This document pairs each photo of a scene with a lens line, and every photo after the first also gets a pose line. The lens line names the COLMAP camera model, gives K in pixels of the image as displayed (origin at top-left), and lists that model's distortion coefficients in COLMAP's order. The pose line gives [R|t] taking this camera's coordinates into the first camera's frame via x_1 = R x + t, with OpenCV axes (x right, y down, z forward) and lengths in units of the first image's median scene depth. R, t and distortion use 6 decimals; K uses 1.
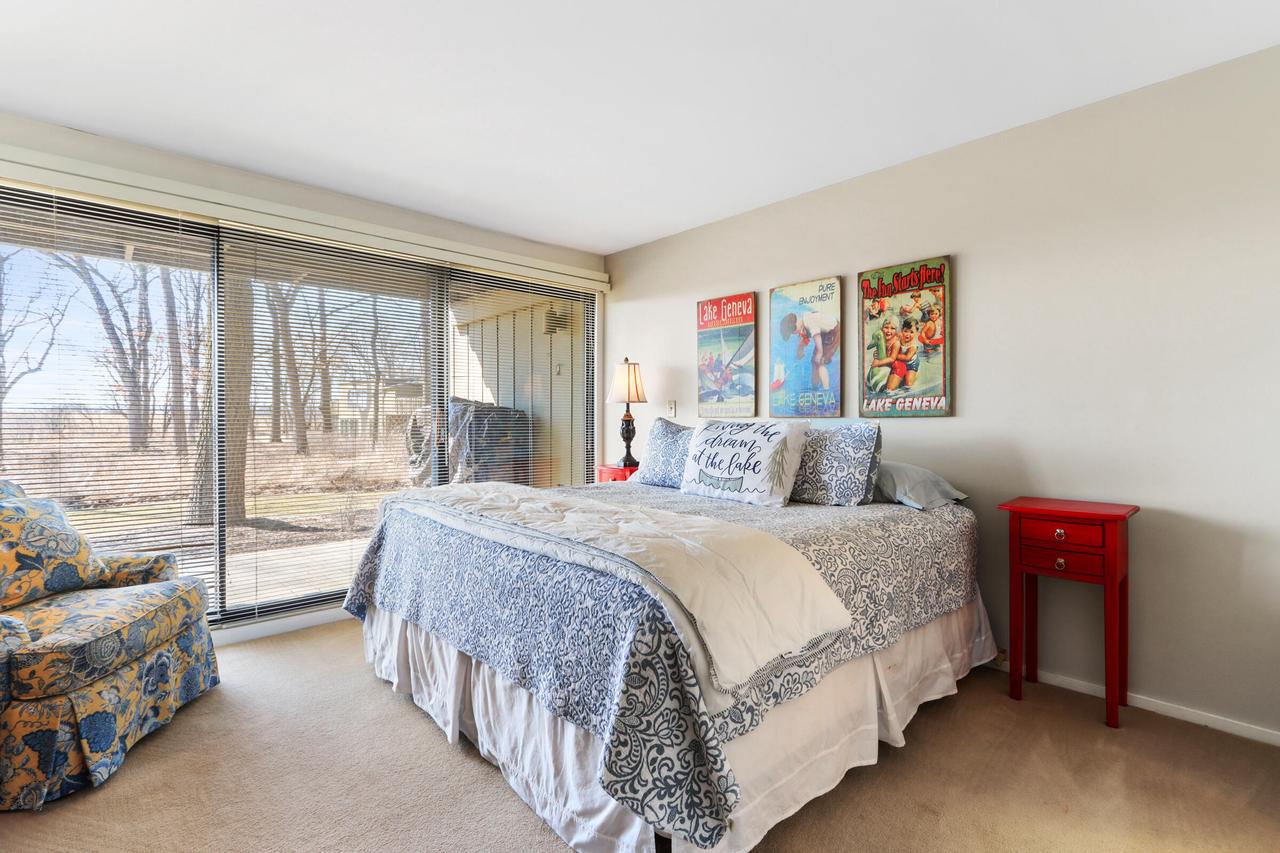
lens RADIAL K [[598.0, 0, 639.9], [0, 598.0, 418.3], [0, 0, 1]] dist [-0.001769, 0.001090]
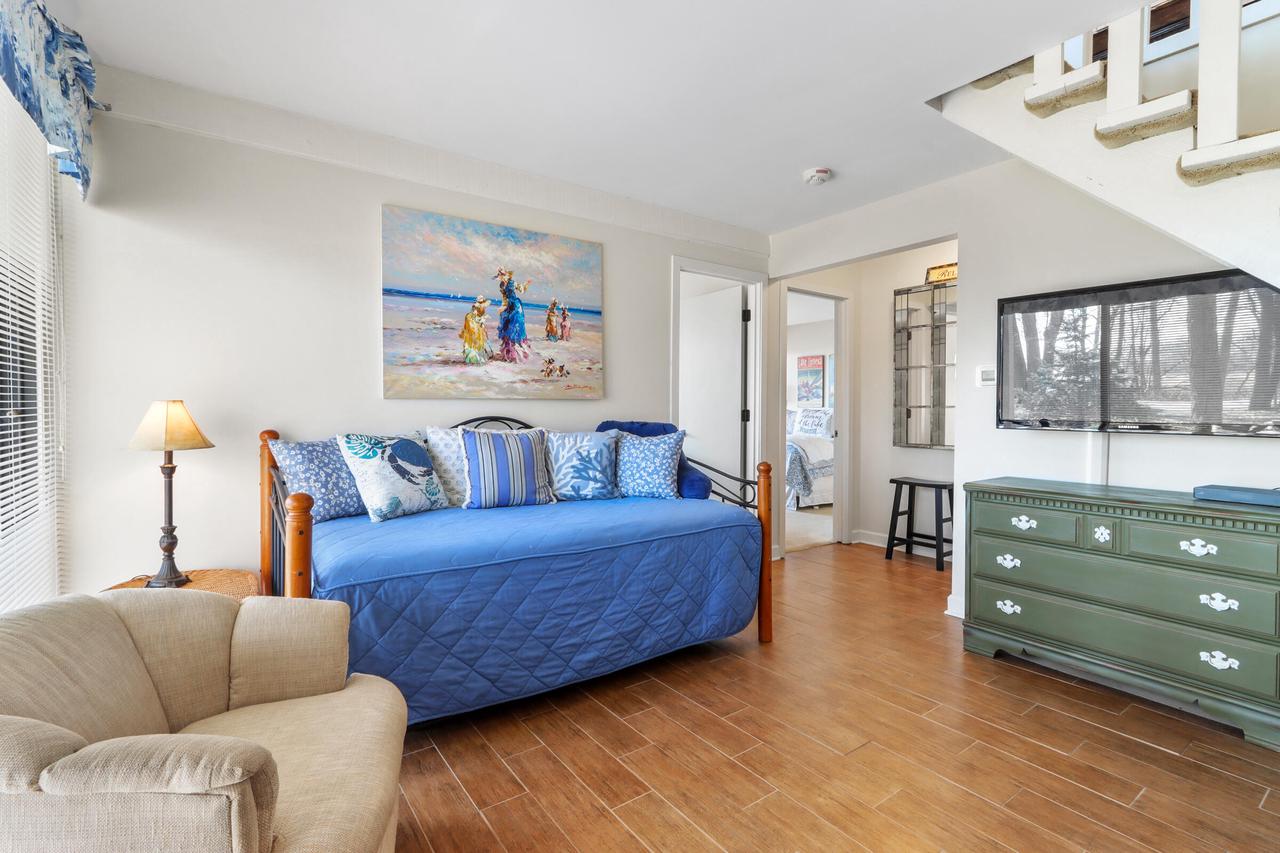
lens RADIAL K [[598.0, 0, 639.9], [0, 598.0, 418.3], [0, 0, 1]] dist [-0.001769, 0.001090]
pose [[0.991745, 0.003465, -0.128182, -0.249411], [-0.000597, 0.999749, 0.022403, -0.012747], [0.128227, -0.022141, 0.991498, -1.619761]]
